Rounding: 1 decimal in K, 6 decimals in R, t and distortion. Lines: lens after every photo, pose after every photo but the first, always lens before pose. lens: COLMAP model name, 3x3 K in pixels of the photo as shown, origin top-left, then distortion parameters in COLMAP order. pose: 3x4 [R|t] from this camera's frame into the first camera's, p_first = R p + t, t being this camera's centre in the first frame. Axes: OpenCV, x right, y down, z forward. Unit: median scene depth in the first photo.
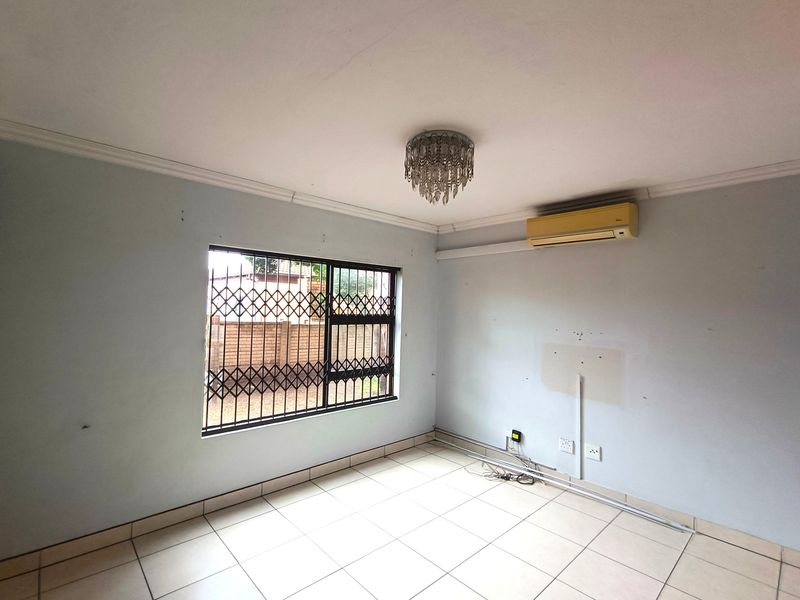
lens RADIAL K [[386.0, 0, 400.0], [0, 386.0, 300.0], [0, 0, 1]] dist [0.001297, 0.000772]
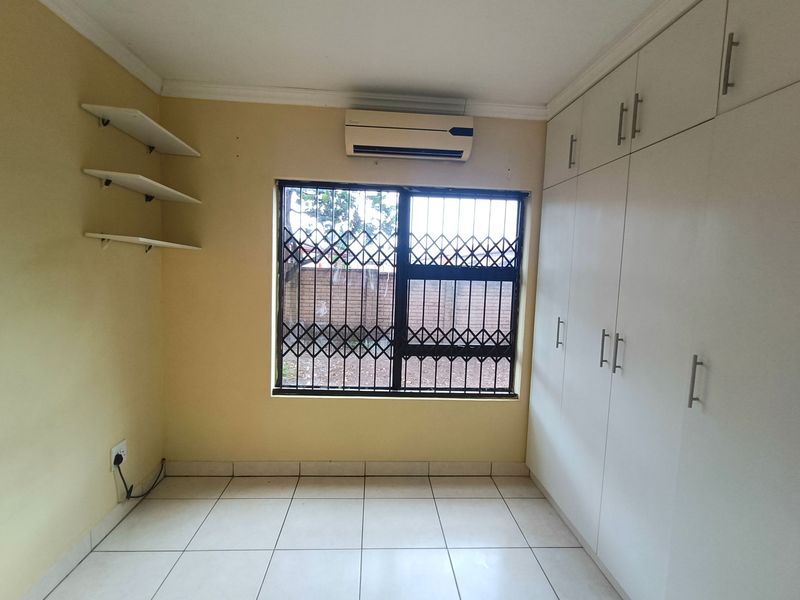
lens RADIAL K [[460.7, 0, 400.0], [0, 460.7, 300.0], [0, 0, 1]] dist [0.001010, 0.000345]
pose [[0.774309, 0.071323, -0.628776, 0.310601], [-0.007822, 0.994631, 0.103190, 0.015459], [0.632760, -0.074983, 0.770709, 0.297083]]
